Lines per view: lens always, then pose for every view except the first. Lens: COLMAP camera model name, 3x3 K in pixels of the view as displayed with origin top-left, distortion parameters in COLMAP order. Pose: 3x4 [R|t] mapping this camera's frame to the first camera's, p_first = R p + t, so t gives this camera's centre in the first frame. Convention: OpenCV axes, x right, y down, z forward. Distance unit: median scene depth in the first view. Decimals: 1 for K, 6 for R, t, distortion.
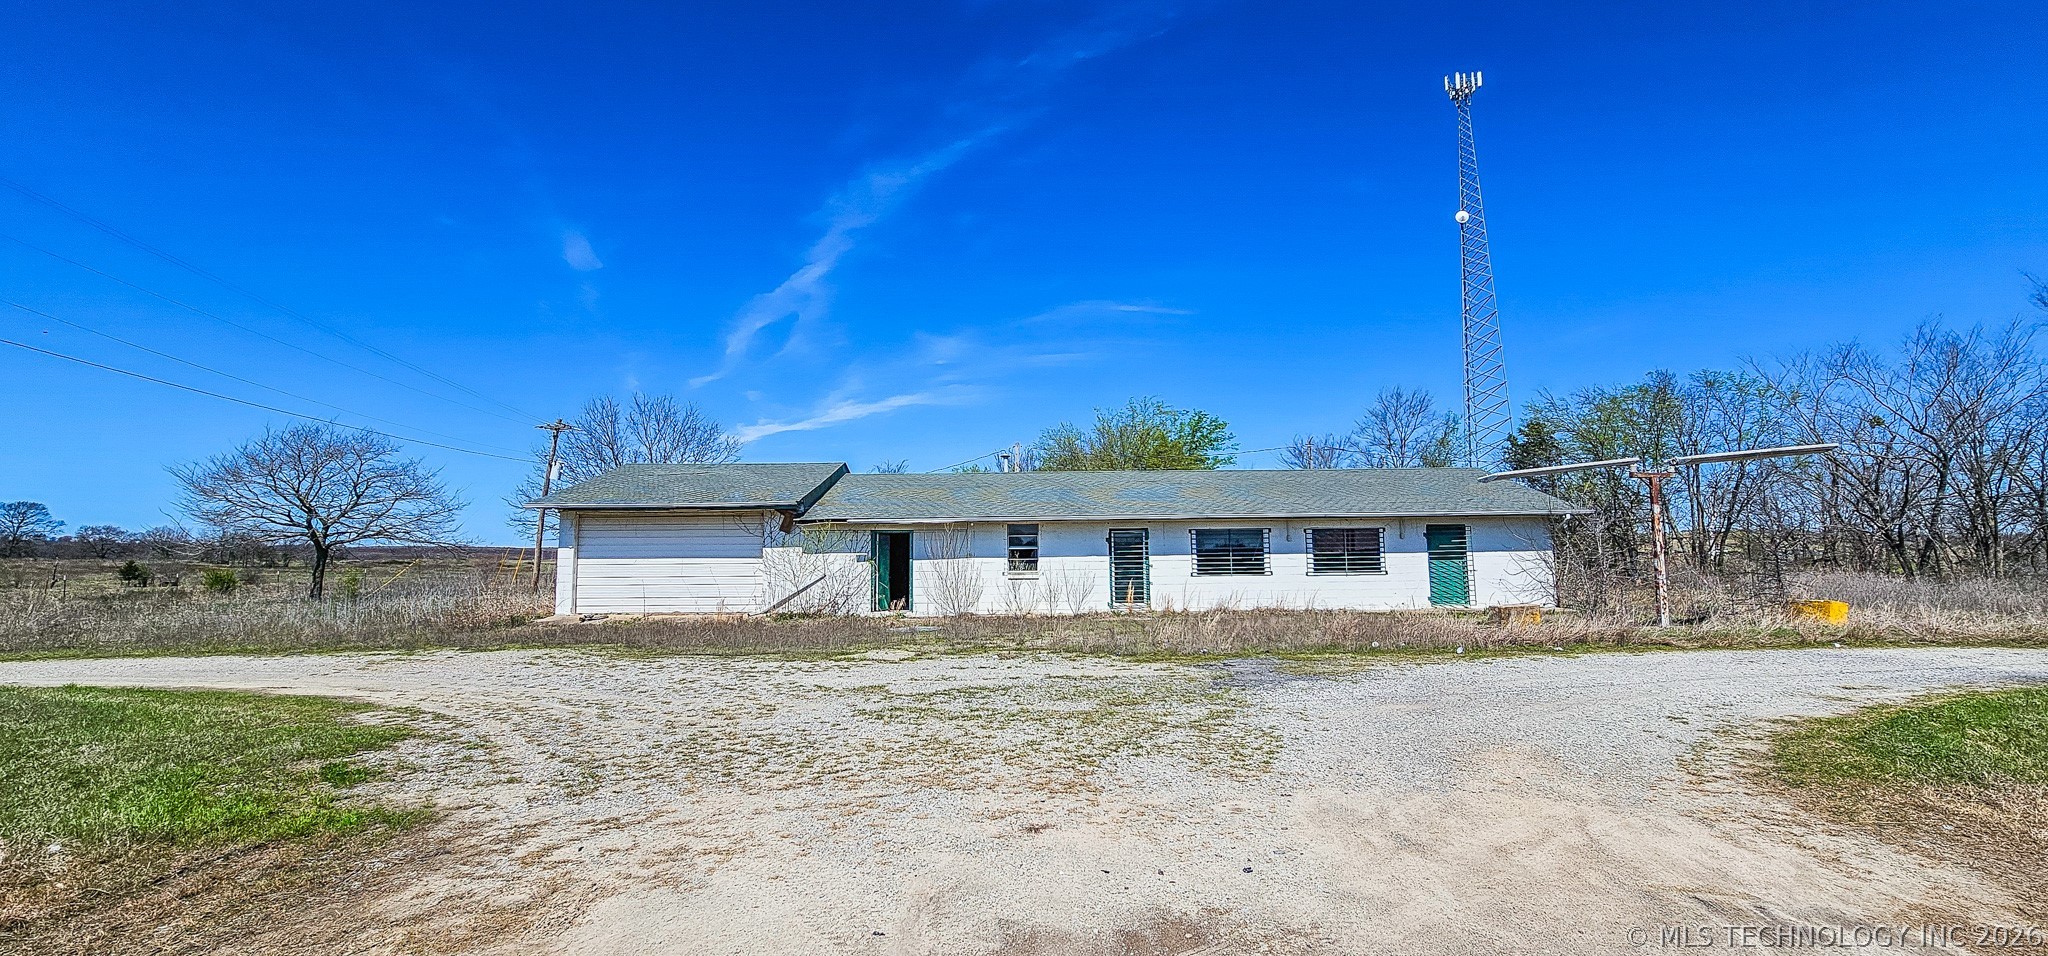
lens RADIAL K [[835.9, 0, 1035.2], [0, 835.9, 488.5], [0, 0, 1]] dist [-0.003772, 0.002133]
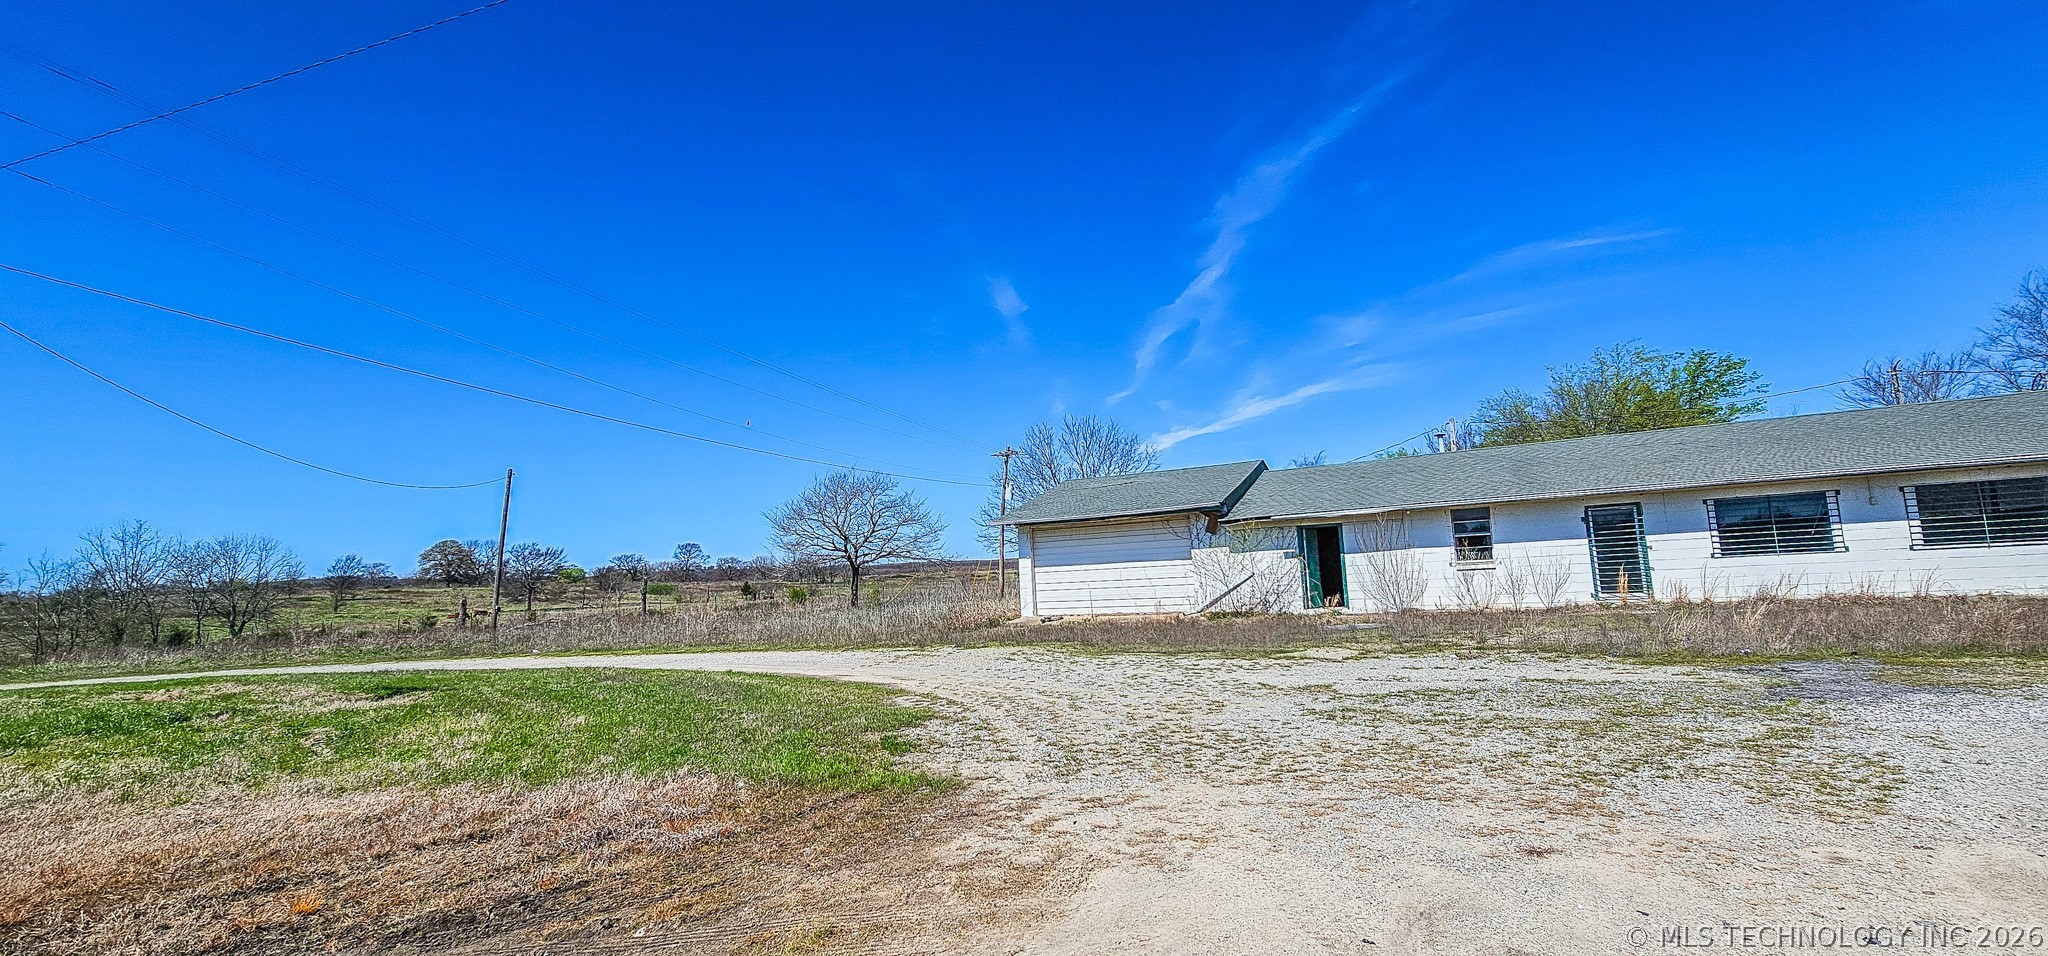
lens RADIAL K [[835.9, 0, 1035.8], [0, 835.9, 483.2], [0, 0, 1]] dist [-0.003772, 0.002133]
pose [[0.880766, -0.087164, -0.465461, -0.005621], [0.085032, 0.996049, -0.025623, -0.000545], [0.465855, -0.017011, 0.884697, -0.004476]]
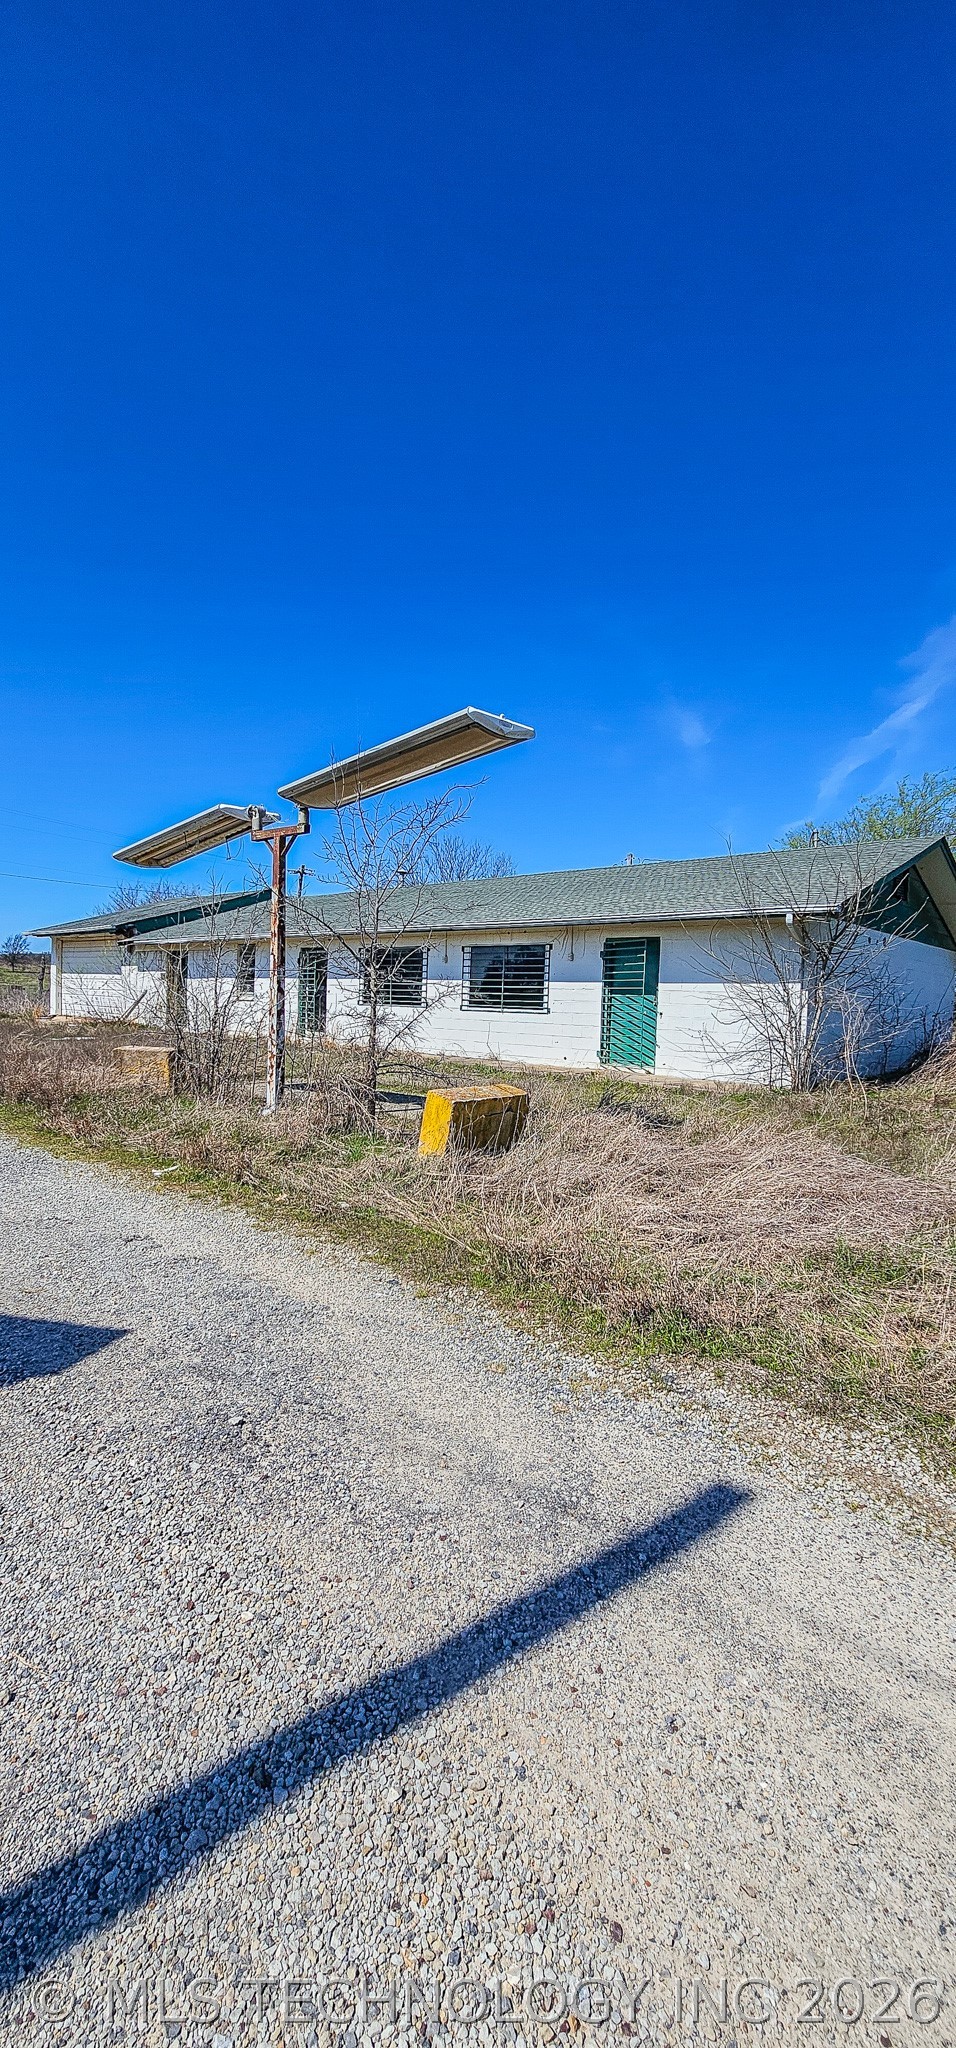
lens RADIAL K [[835.9, 0, 464.6], [0, 835.9, 1044.1], [0, 0, 1]] dist [-0.003772, 0.002133]
pose [[0.738951, 0.071052, -0.670002, 0.822154], [0.025309, 0.990795, 0.132985, 0.036103], [0.673284, -0.115227, 0.730351, 0.461093]]
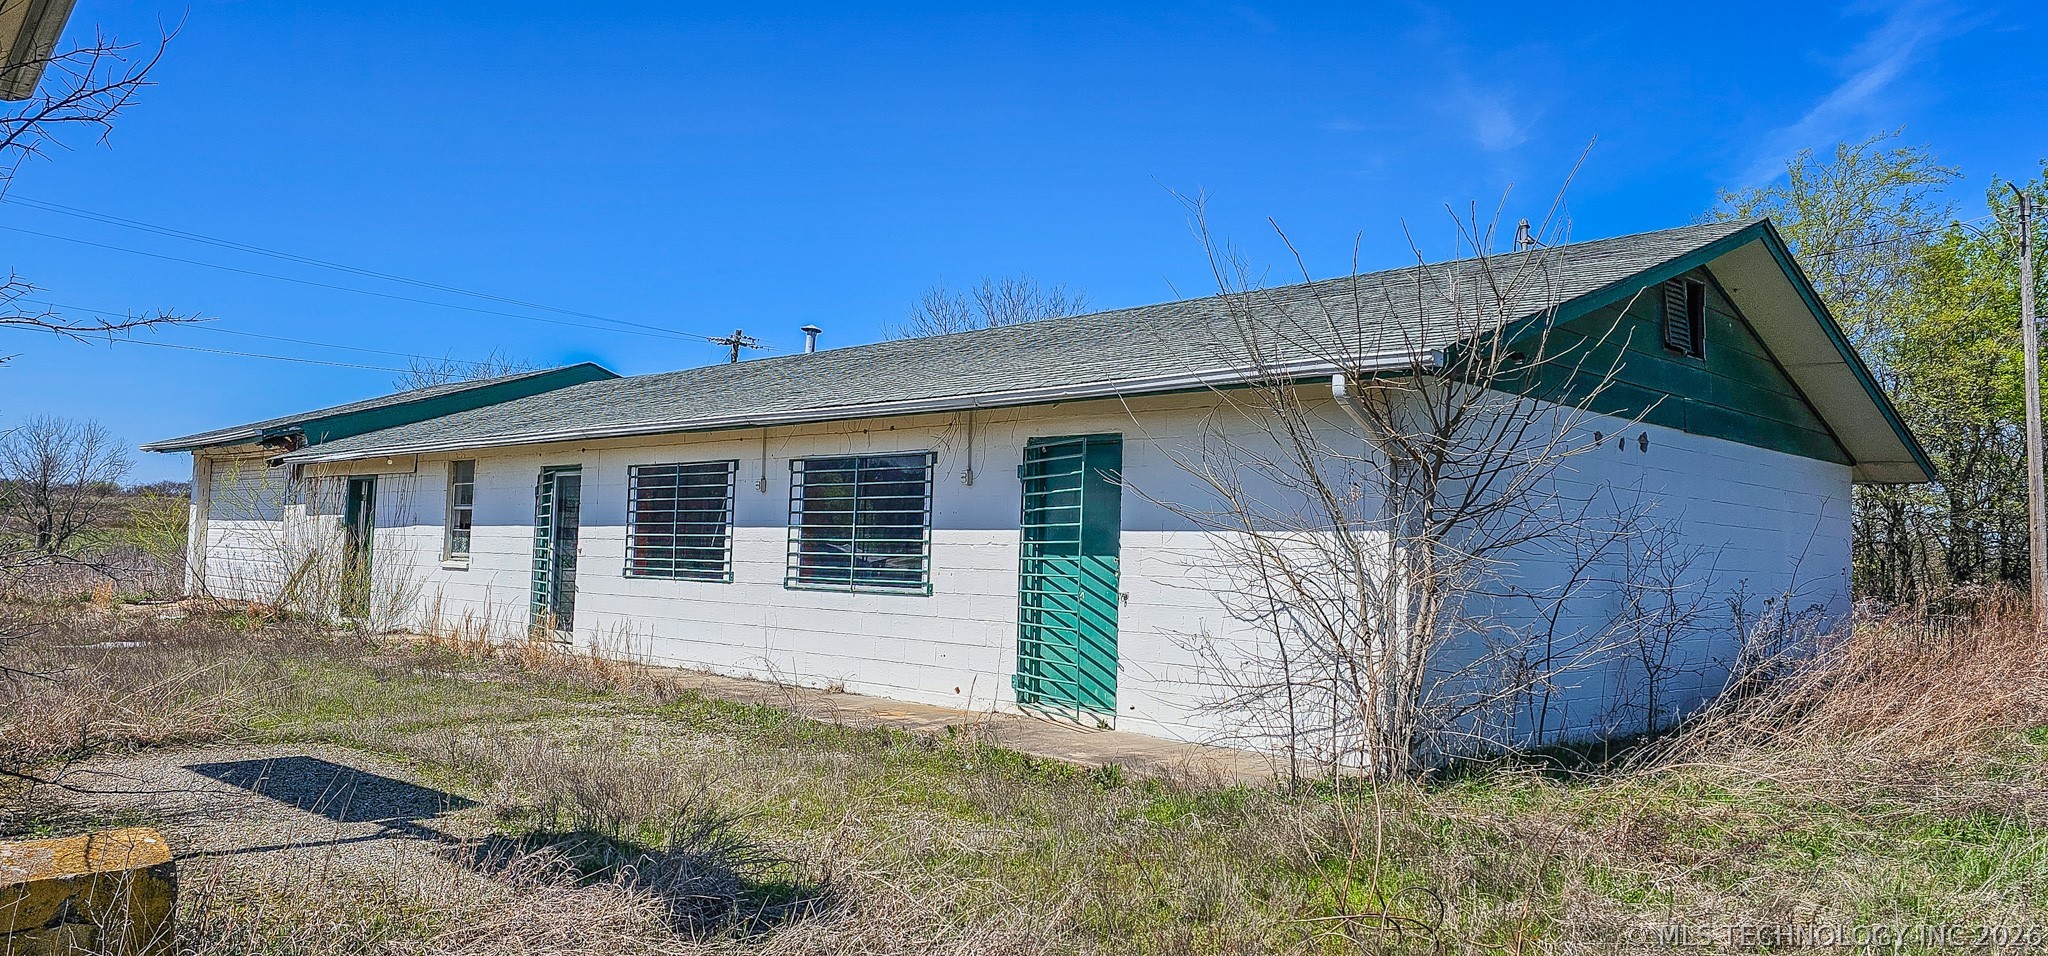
lens RADIAL K [[1394.6, 0, 1061.5], [0, 1394.6, 484.3], [0, 0, 1]] dist [0.029914, -0.003519]
pose [[0.715426, -0.005840, -0.698664, 0.831335], [0.030920, 0.999250, 0.023309, 0.049089], [0.698004, -0.038279, 0.715070, 0.653531]]
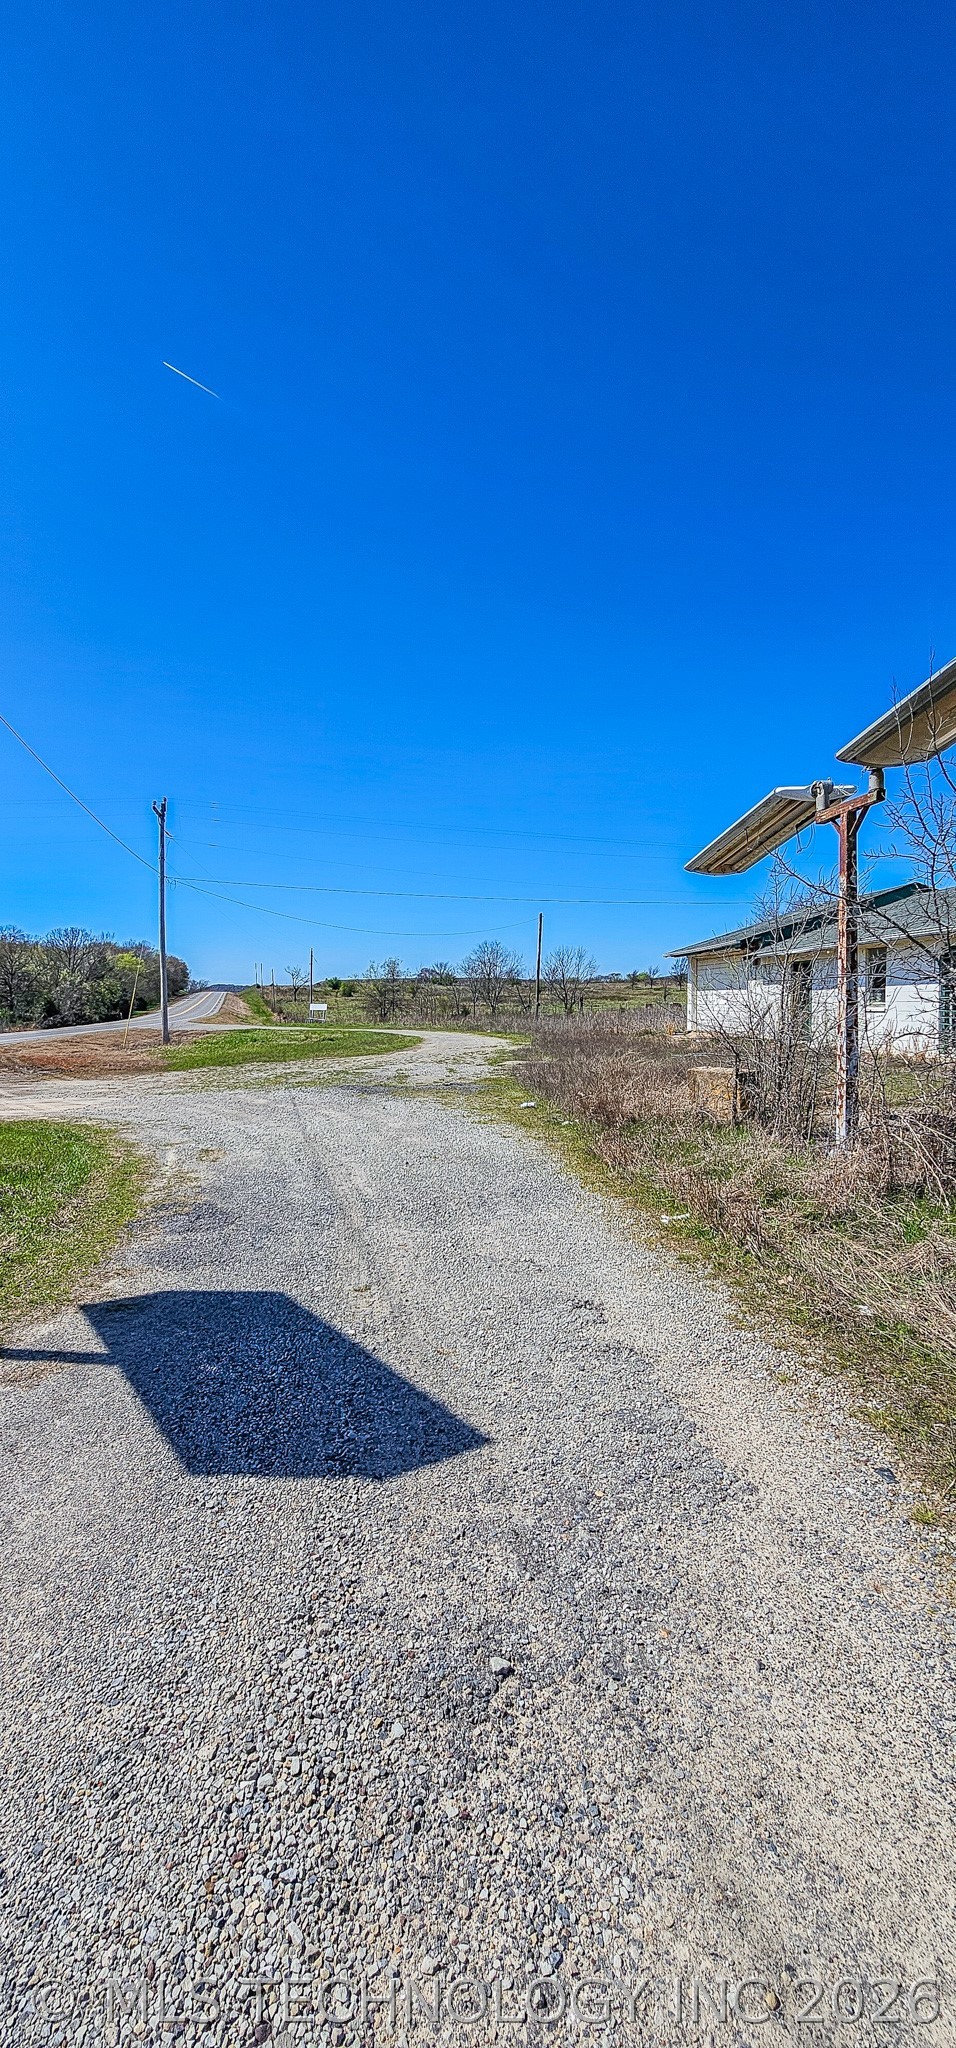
lens RADIAL K [[835.9, 0, 469.6], [0, 835.9, 1037.4], [0, 0, 1]] dist [-0.003772, 0.002133]
pose [[0.086471, 0.050663, -0.994965, 0.796402], [0.103972, 0.992794, 0.059588, 0.040353], [0.990814, -0.108601, 0.080580, 0.520125]]
